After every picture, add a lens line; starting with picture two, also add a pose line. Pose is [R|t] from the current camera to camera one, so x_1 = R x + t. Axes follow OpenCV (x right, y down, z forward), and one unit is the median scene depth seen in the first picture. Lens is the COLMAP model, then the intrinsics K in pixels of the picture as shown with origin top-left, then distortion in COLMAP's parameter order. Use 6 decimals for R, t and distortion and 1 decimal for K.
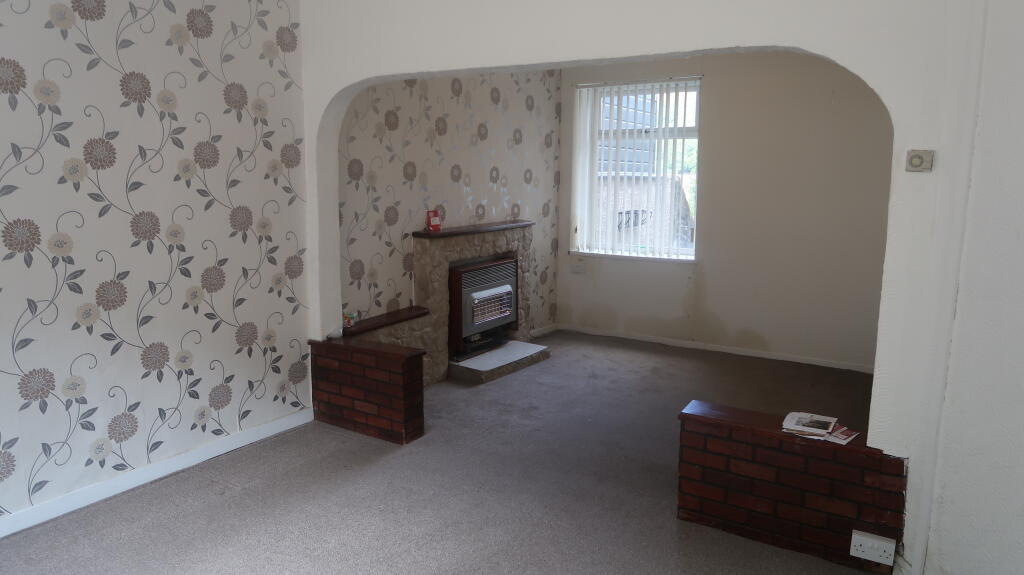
lens RADIAL K [[700.9, 0, 507.3], [0, 700.9, 284.2], [0, 0, 1]] dist [-0.033405, 0.000722]
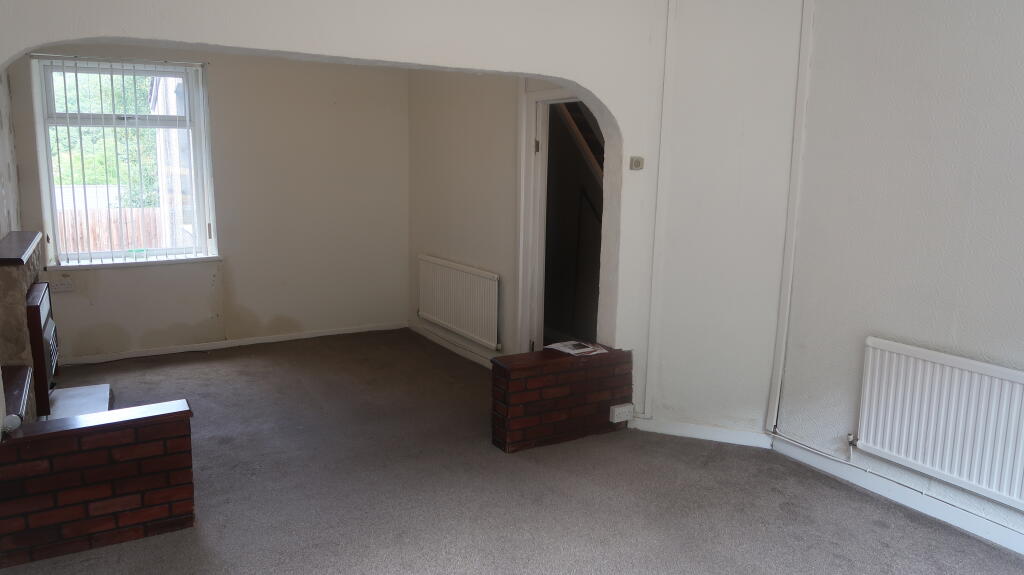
lens RADIAL K [[700.9, 0, 507.3], [0, 700.9, 284.2], [0, 0, 1]] dist [-0.033405, 0.000722]
pose [[0.456578, -0.150902, 0.876792, -0.592246], [0.132580, 0.986047, 0.100666, -0.060846], [-0.879749, 0.070283, 0.470214, 0.303770]]
